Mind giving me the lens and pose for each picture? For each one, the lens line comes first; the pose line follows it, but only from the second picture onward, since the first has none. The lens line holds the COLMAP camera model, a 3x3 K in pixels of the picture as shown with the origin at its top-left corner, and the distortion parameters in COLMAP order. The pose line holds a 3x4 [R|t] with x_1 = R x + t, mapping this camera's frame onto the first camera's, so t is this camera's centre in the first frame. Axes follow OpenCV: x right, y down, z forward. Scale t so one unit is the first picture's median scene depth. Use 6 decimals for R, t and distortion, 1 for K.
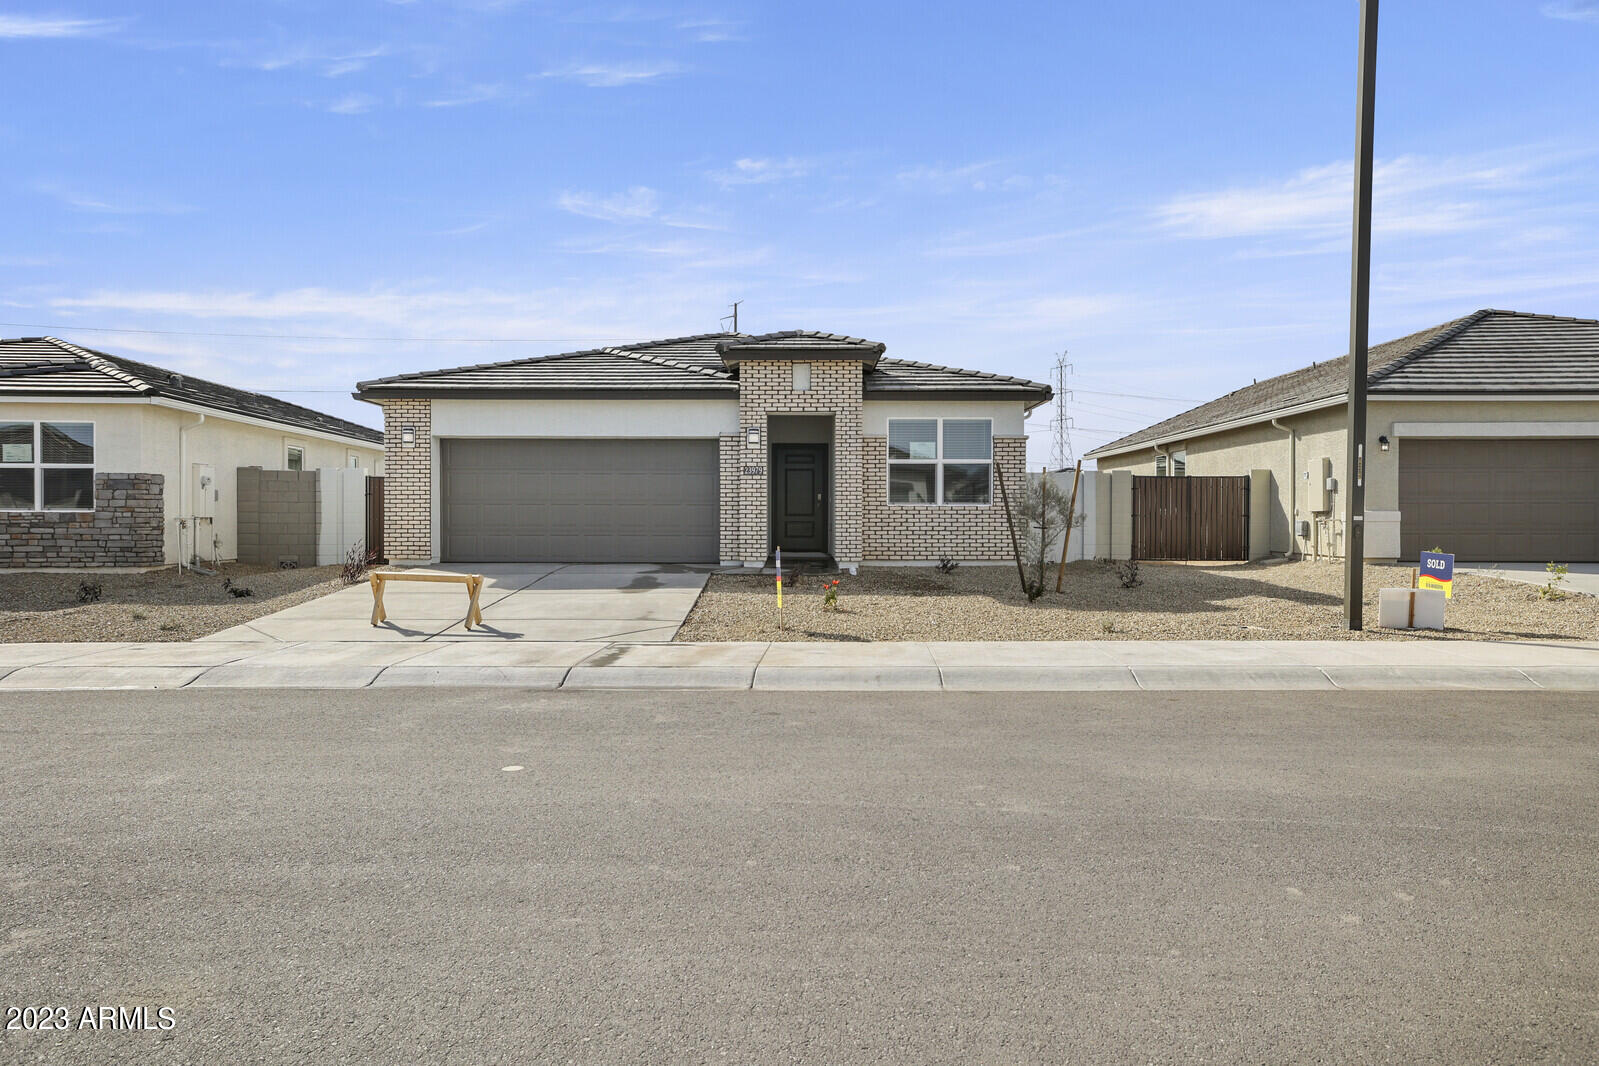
lens RADIAL K [[1007.4, 0, 785.2], [0, 1007.4, 536.2], [0, 0, 1]] dist [-0.005067, 0.010445]
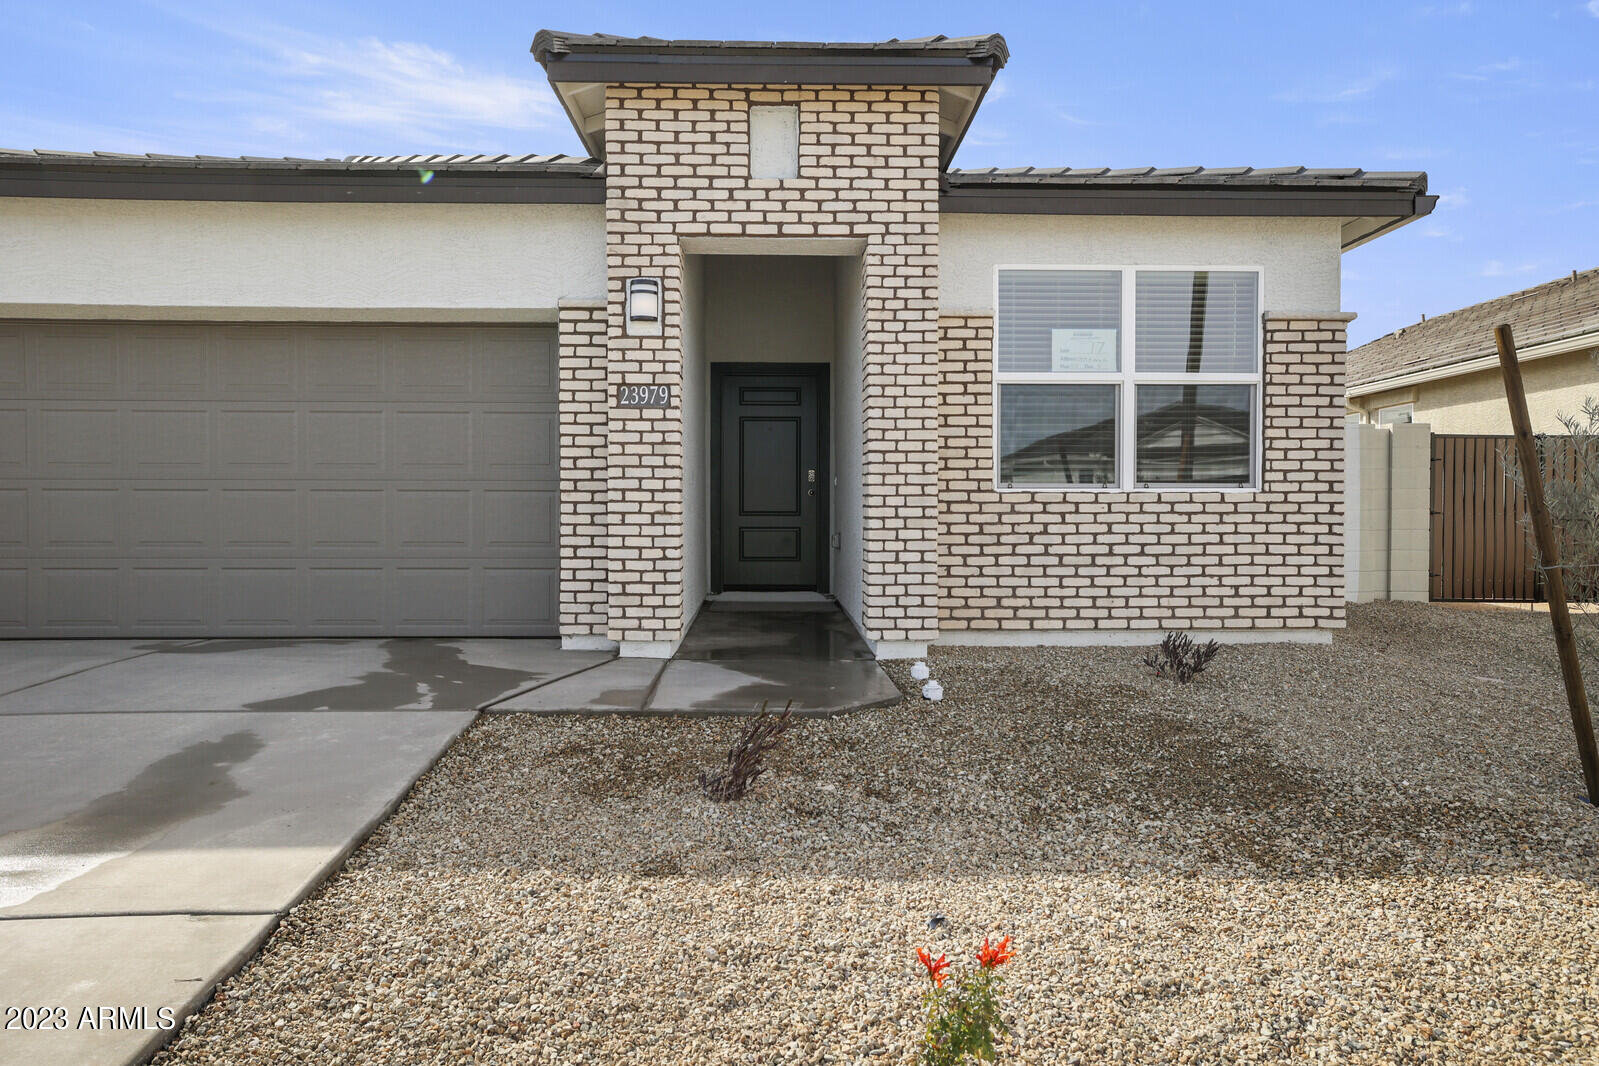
lens RADIAL K [[1007.4, 0, 796.8], [0, 1007.4, 532.6], [0, 0, 1]] dist [-0.005067, 0.010445]
pose [[0.999109, -0.002786, 0.042119, 0.008343], [0.002719, 0.999995, 0.001663, -0.015261], [-0.042124, -0.001547, 0.999111, 0.618831]]
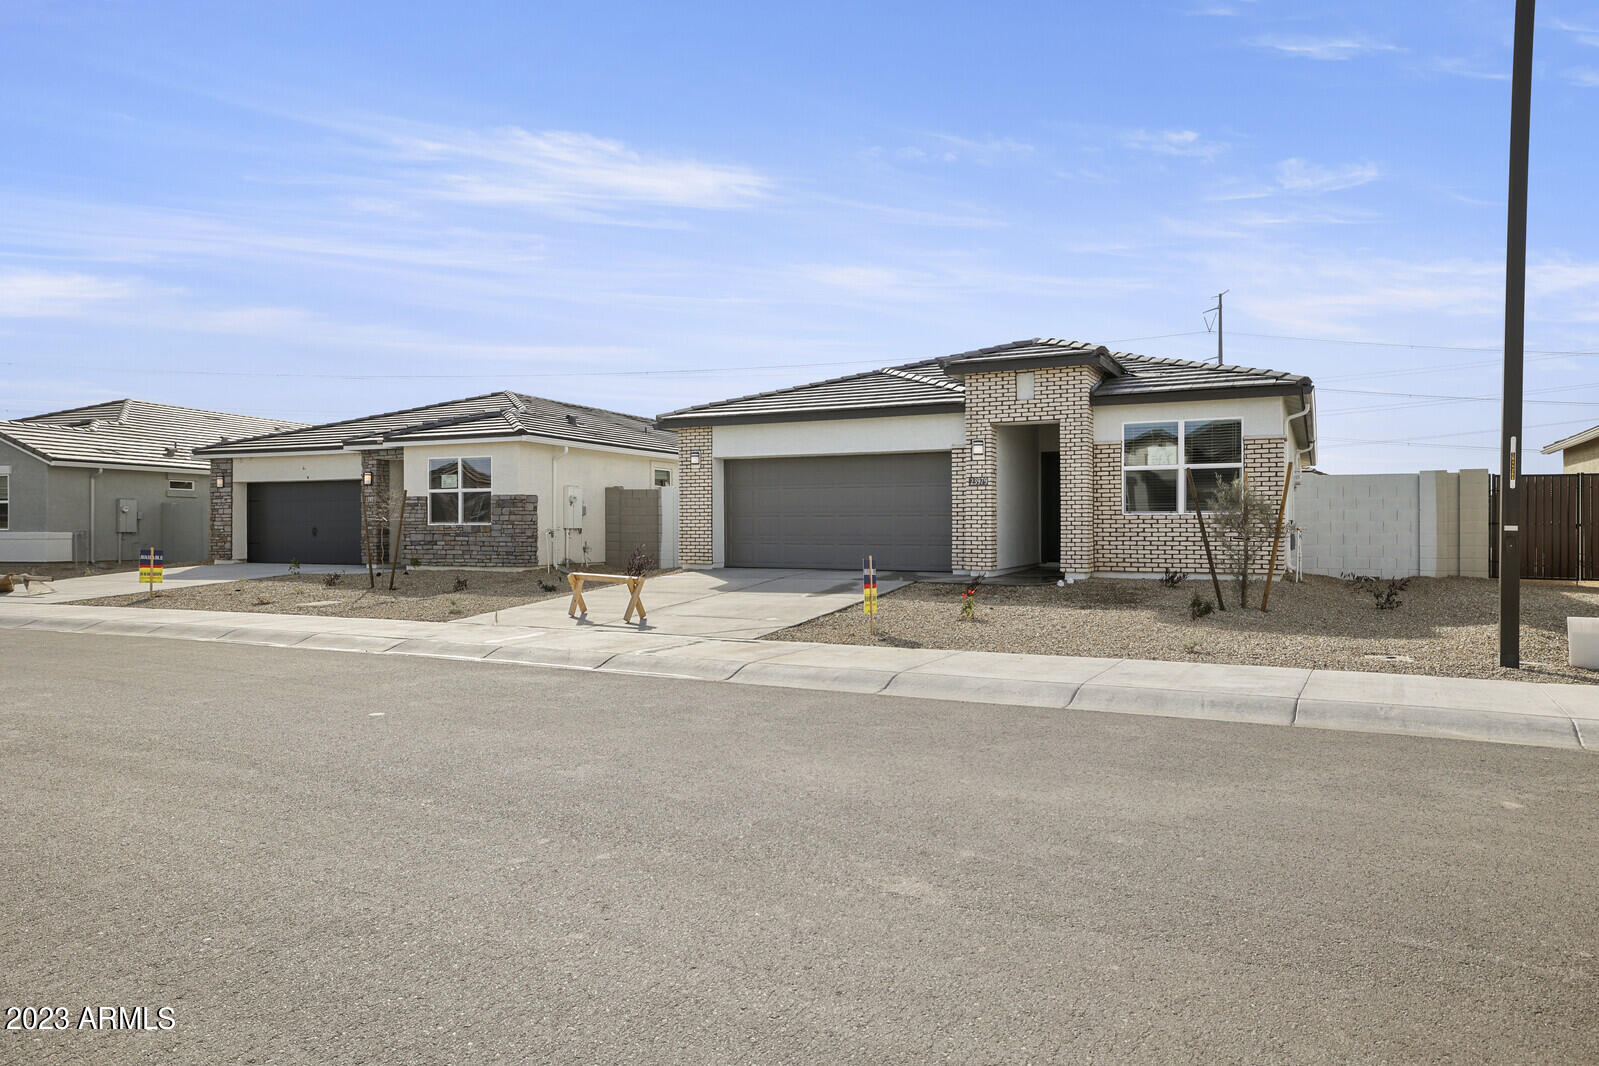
lens RADIAL K [[1007.4, 0, 790.2], [0, 1007.4, 530.3], [0, 0, 1]] dist [-0.005067, 0.010445]
pose [[0.887820, -0.001202, -0.460189, 0.262365], [-0.005329, 0.999903, -0.012892, -0.001626], [0.460160, 0.013898, 0.887727, 0.010426]]
